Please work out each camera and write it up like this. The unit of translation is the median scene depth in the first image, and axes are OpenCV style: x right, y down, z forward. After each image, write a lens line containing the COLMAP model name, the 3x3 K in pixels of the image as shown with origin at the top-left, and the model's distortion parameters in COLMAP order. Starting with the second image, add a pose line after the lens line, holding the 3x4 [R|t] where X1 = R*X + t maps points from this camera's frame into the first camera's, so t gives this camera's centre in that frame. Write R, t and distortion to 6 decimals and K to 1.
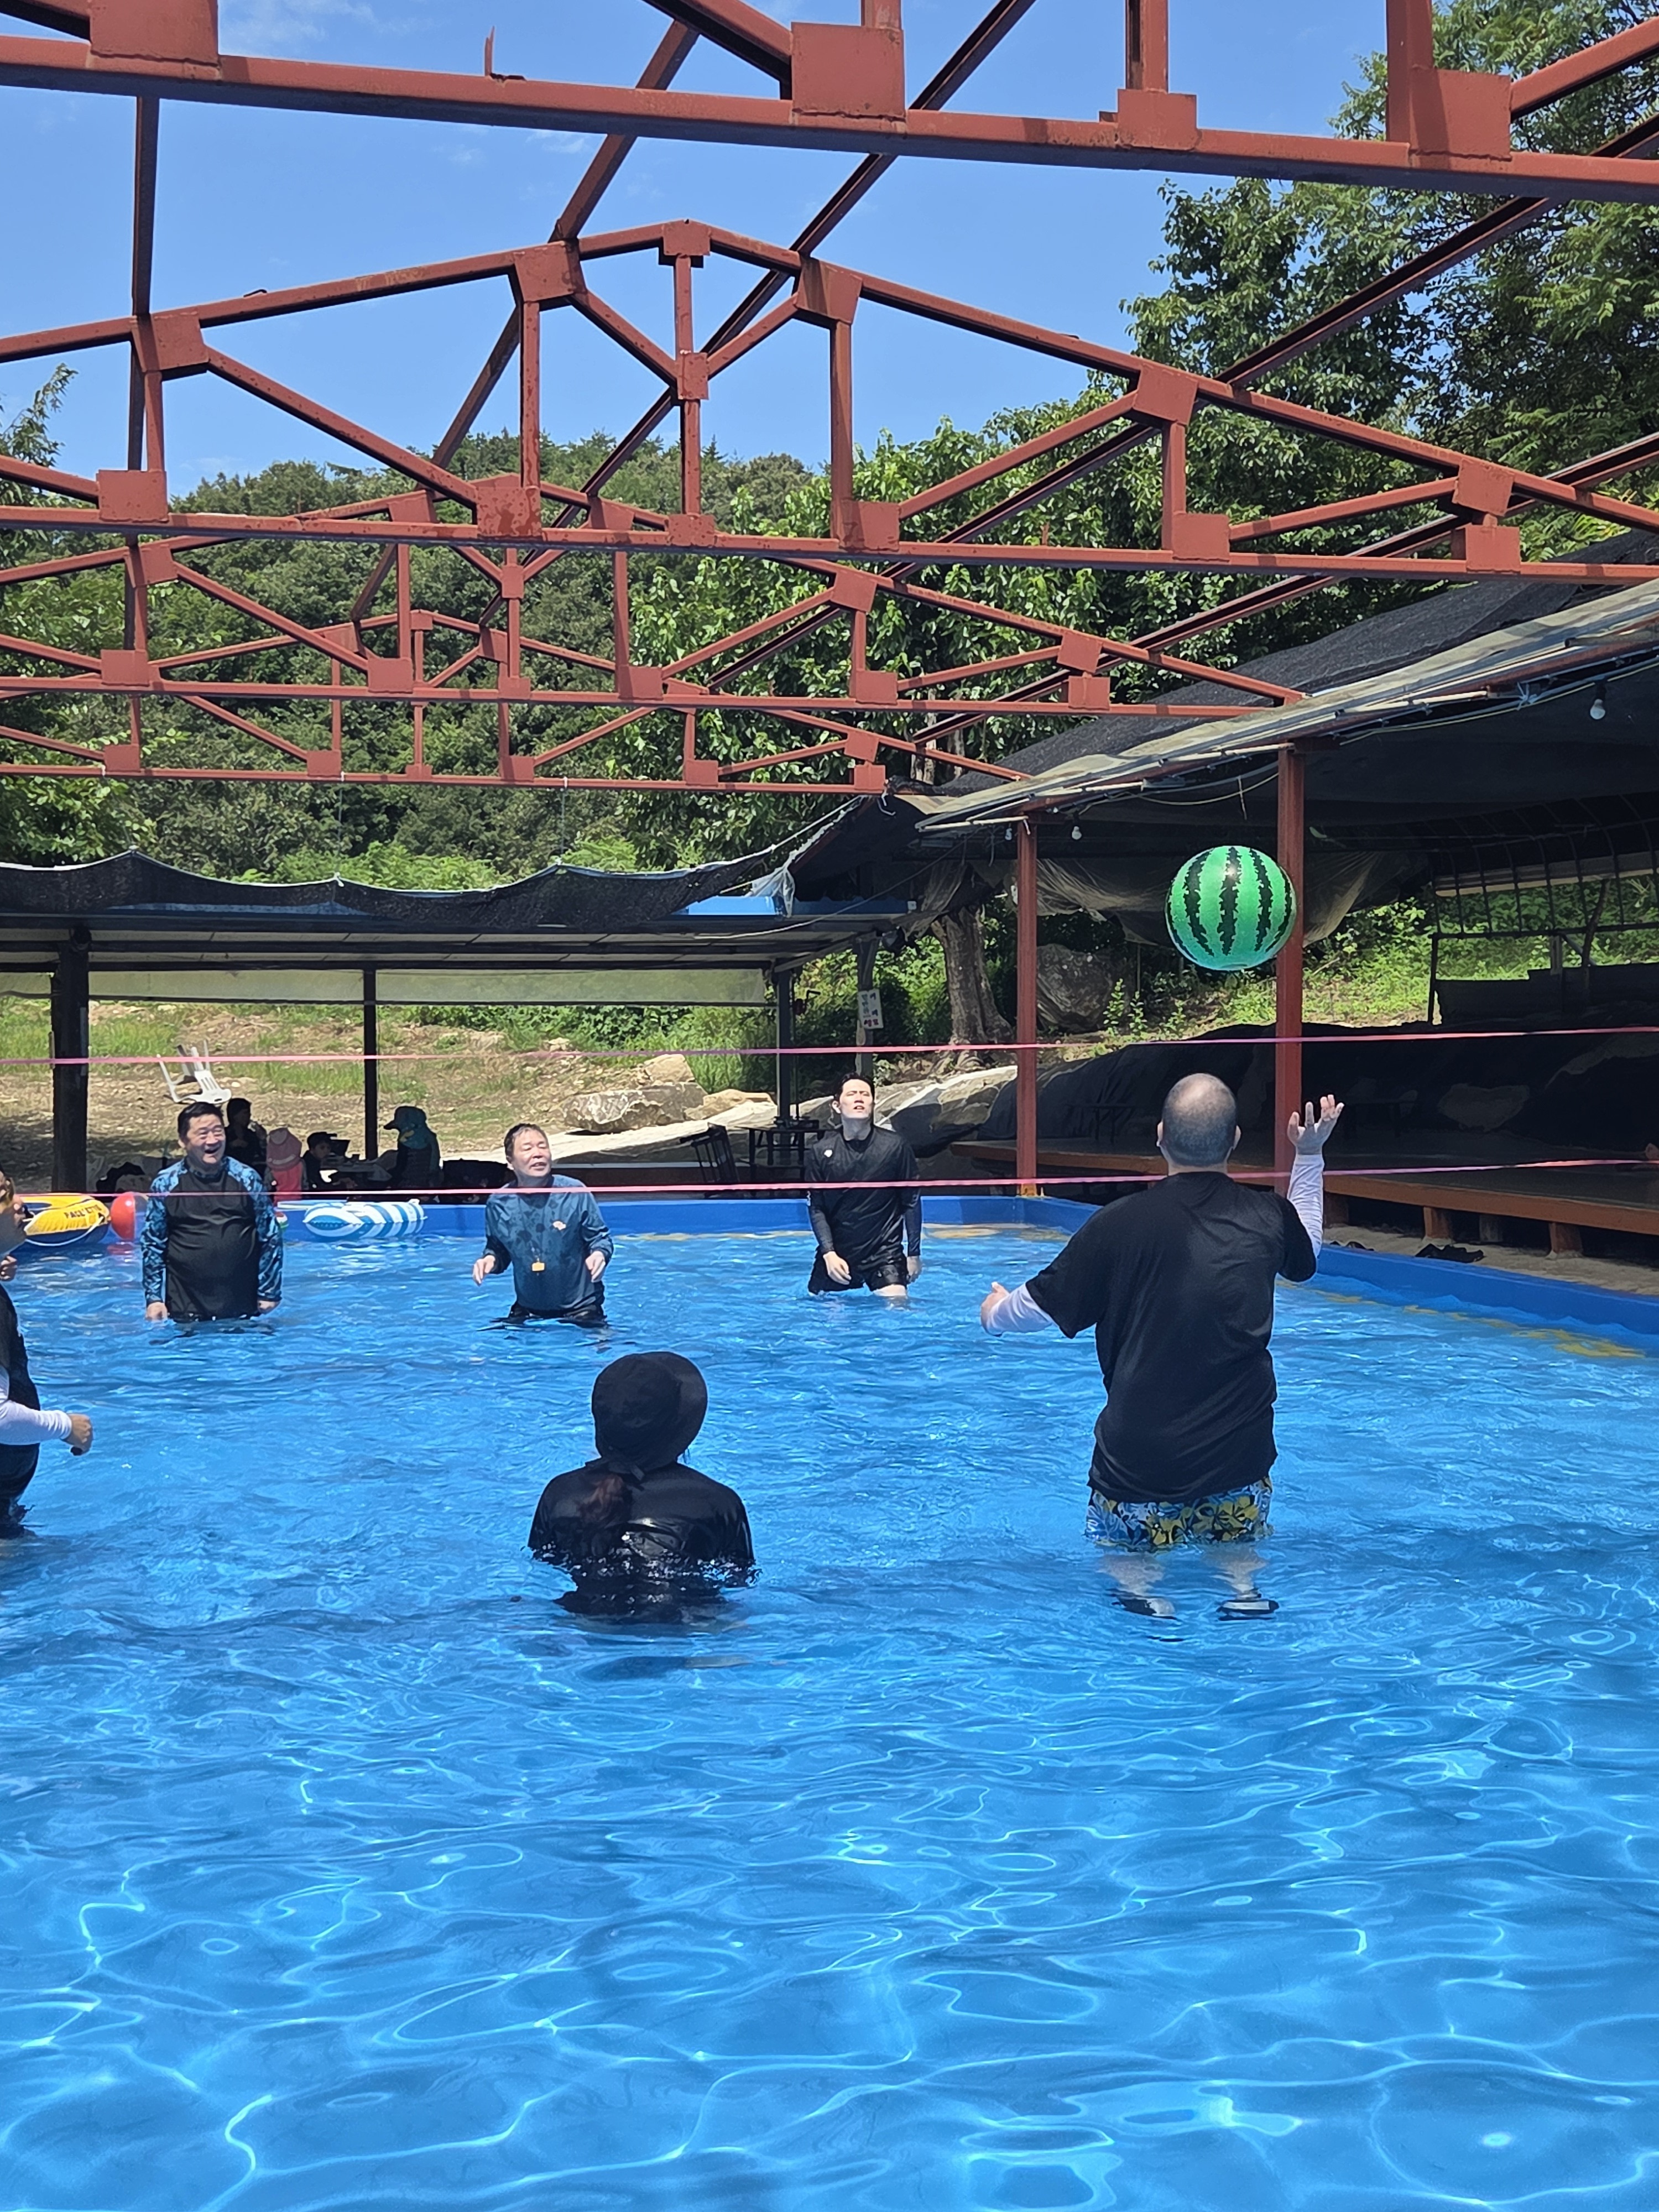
lens RADIAL K [[2661.4, 0, 817.0], [0, 2661.4, 1073.5], [0, 0, 1]] dist [0.097812, -0.004715]
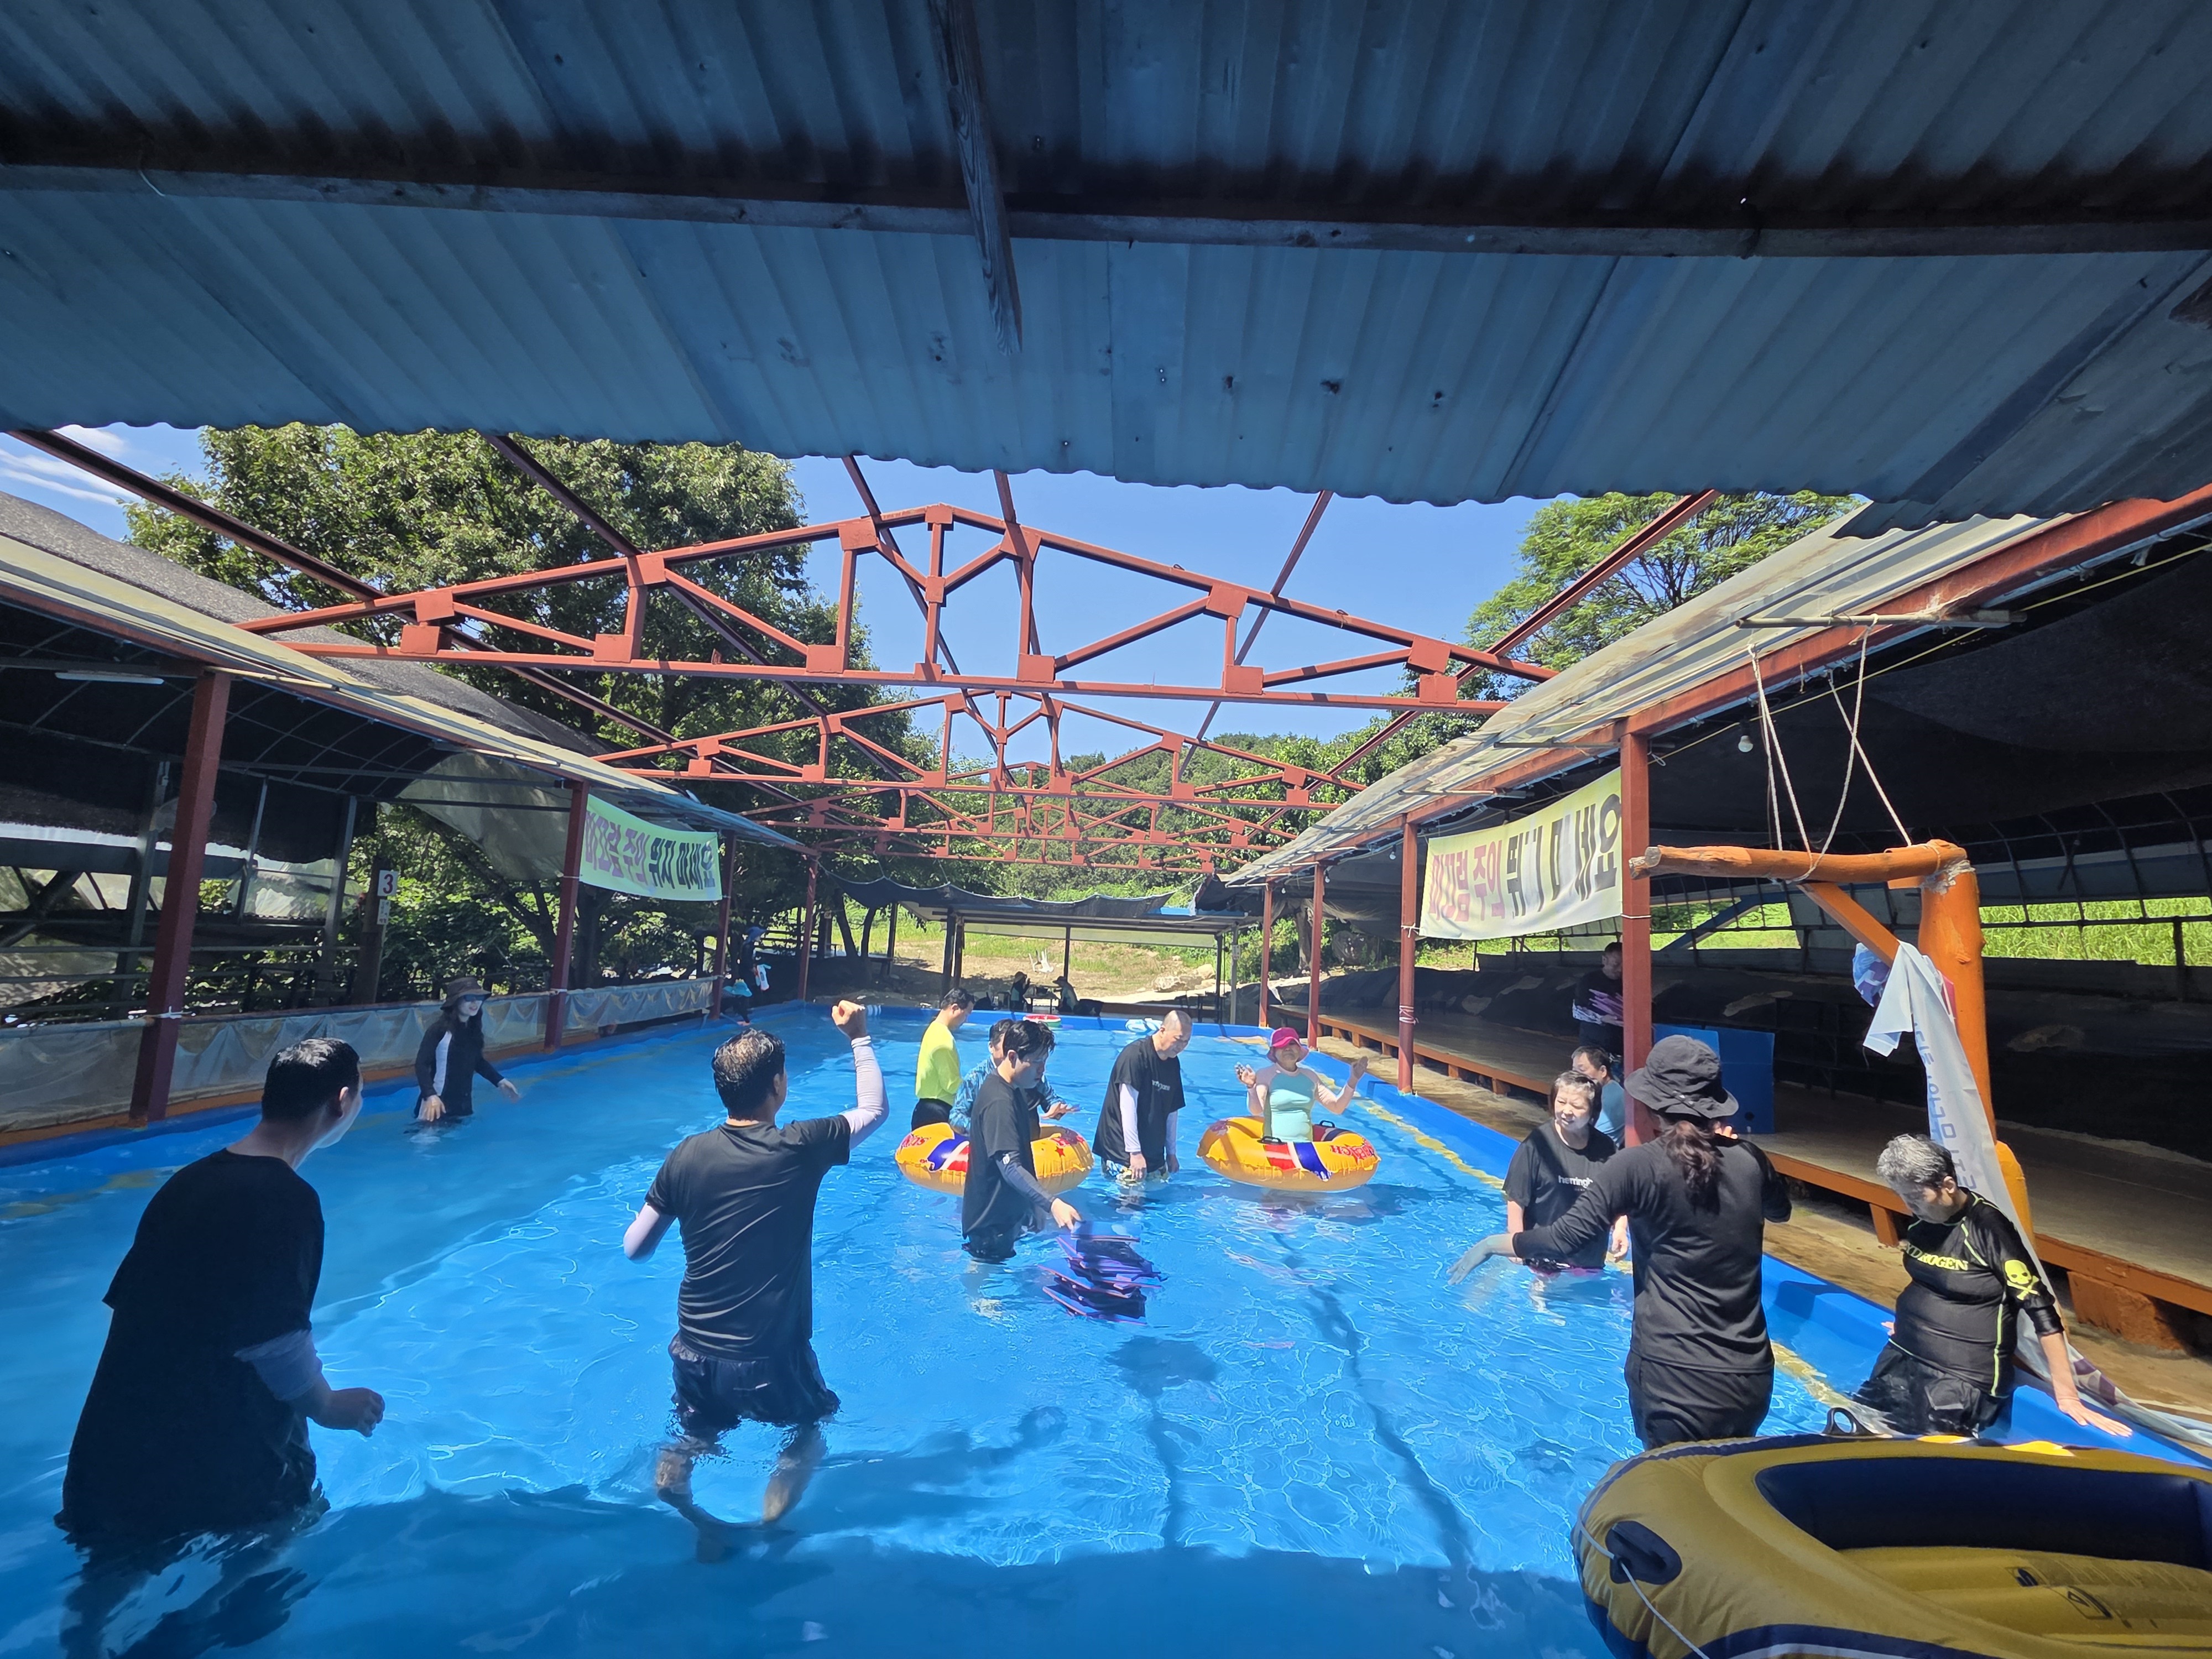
lens RADIAL K [[992.9, 0, 1105.7], [0, 992.9, 835.4], [0, 0, 1]] dist [0.001410, 0.000180]
pose [[0.969522, 0.029602, -0.243209, 0.131667], [-0.061266, 0.990429, -0.123680, -0.008943], [0.237220, 0.134811, 0.962057, -0.003748]]
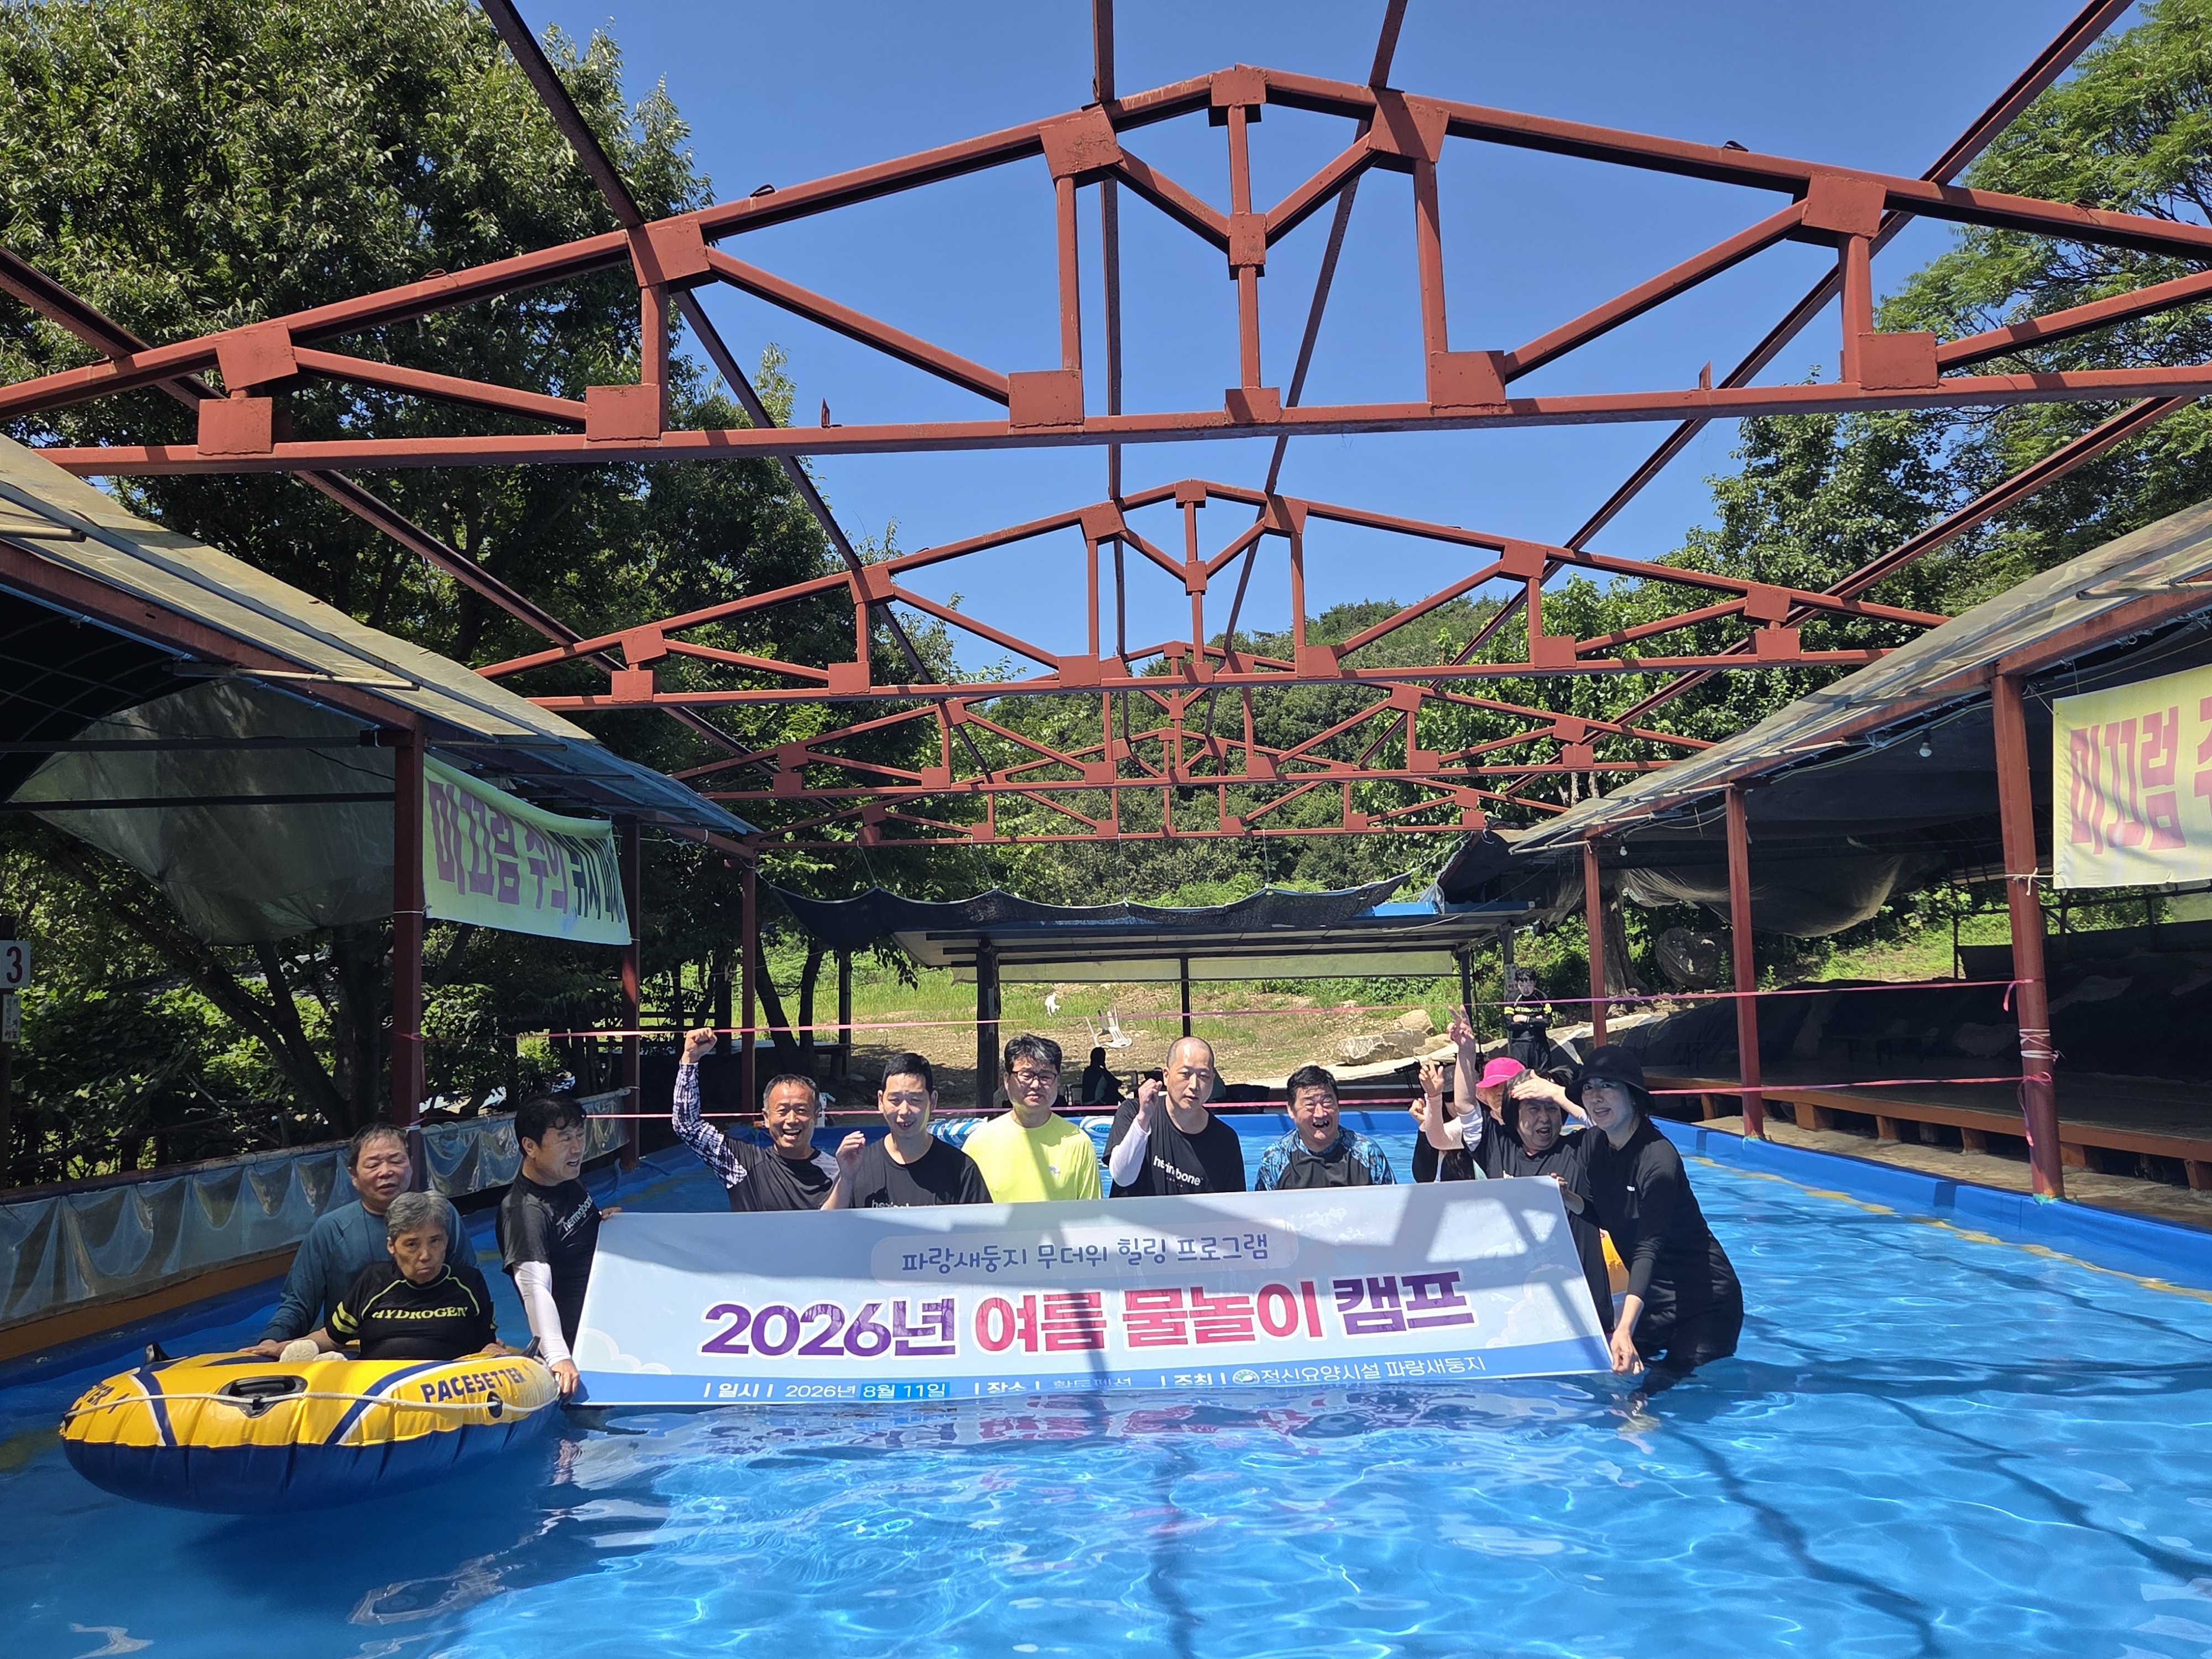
lens RADIAL K [[1774.2, 0, 1106.0], [0, 1774.2, 829.5], [0, 0, 1]] dist [0.081292, -0.079887]
pose [[0.963732, -0.047667, -0.262582, 0.065467], [0.018896, 0.993638, -0.111025, -0.000428], [0.266203, 0.102036, 0.958501, 0.005878]]
